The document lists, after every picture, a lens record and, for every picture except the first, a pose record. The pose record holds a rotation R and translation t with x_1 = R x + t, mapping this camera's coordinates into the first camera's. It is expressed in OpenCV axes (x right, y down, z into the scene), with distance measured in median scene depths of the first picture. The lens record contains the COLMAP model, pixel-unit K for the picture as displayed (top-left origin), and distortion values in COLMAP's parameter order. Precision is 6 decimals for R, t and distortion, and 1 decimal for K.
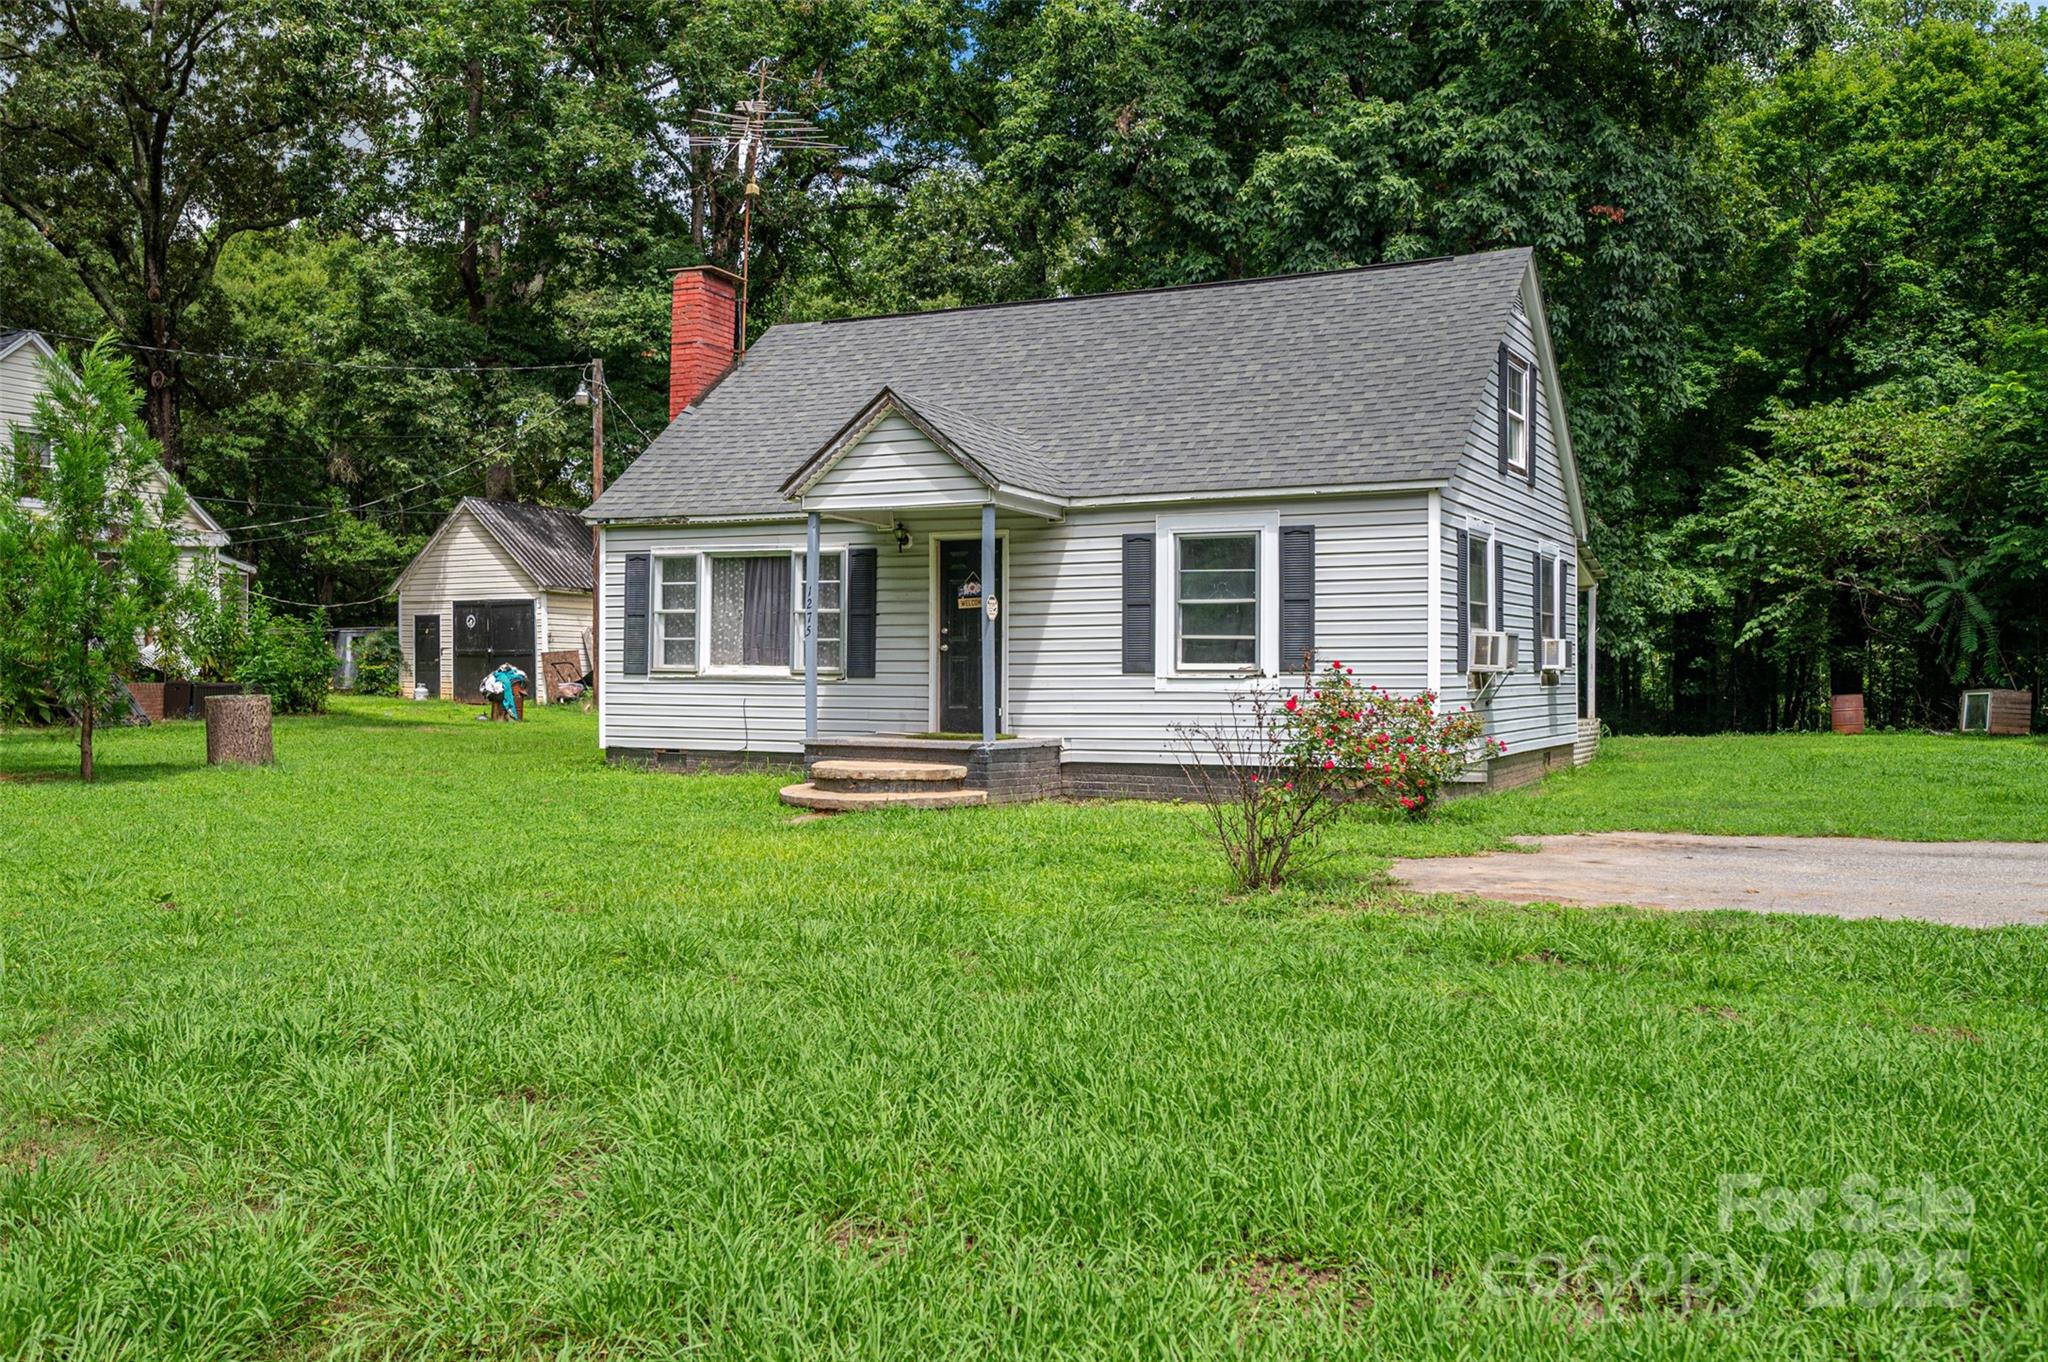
lens RADIAL K [[1793.2, 0, 1032.8], [0, 1793.2, 678.6], [0, 0, 1]] dist [-0.004819, 0.010263]
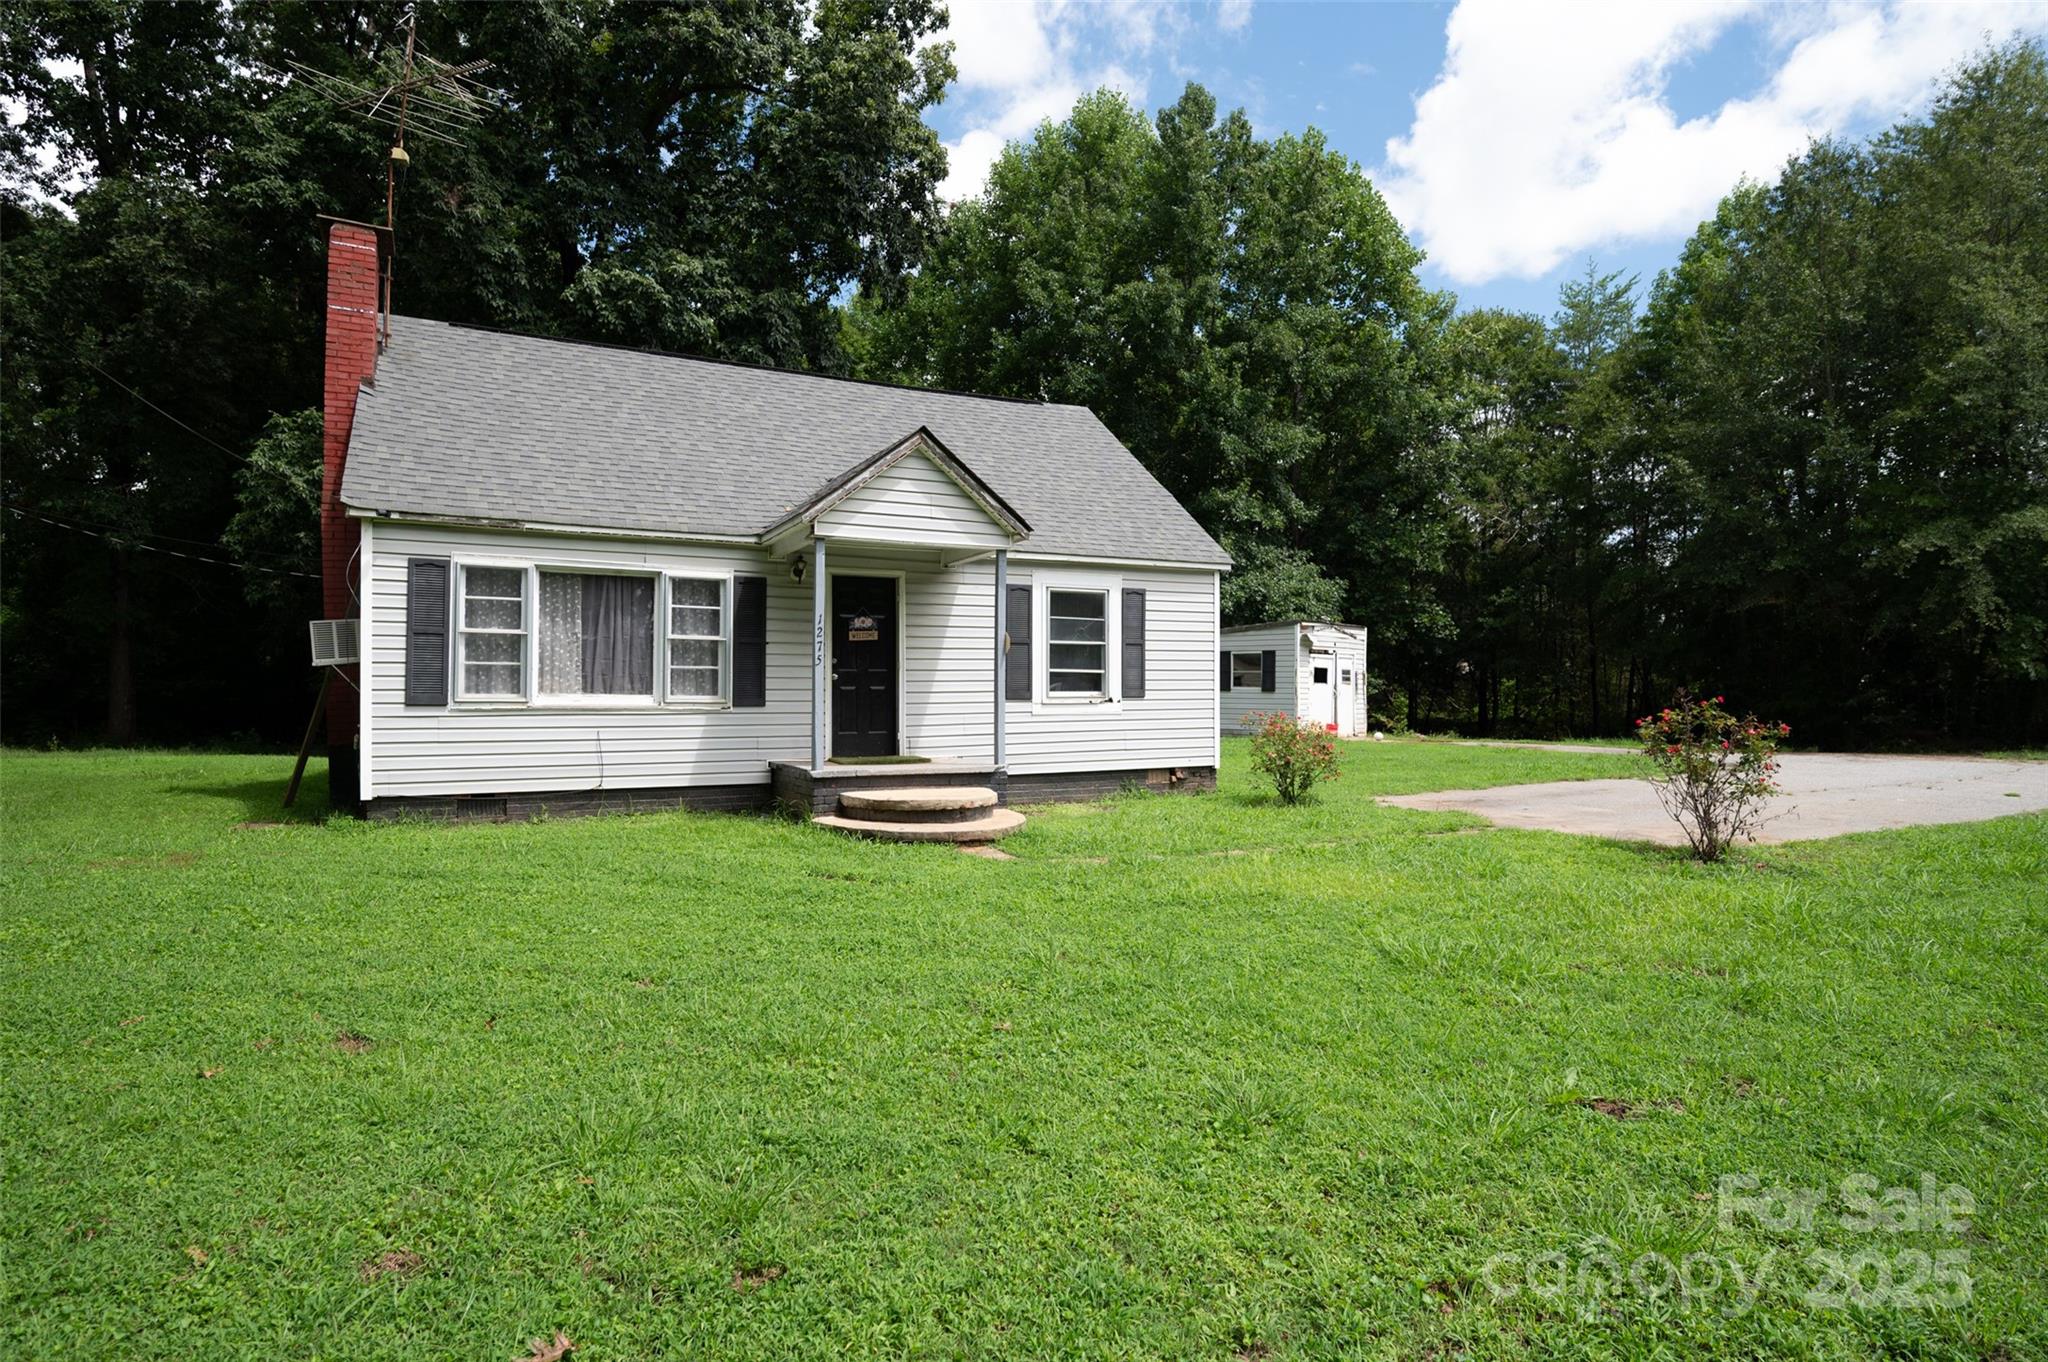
lens RADIAL K [[1116.6, 0, 1014.6], [0, 1116.6, 679.8], [0, 0, 1]] dist [-0.003979, 0.000705]
pose [[0.584138, 0.002599, 0.811650, -0.525800], [0.002643, 0.999983, -0.005105, -0.012068], [-0.811650, 0.005127, 0.584122, 0.532862]]
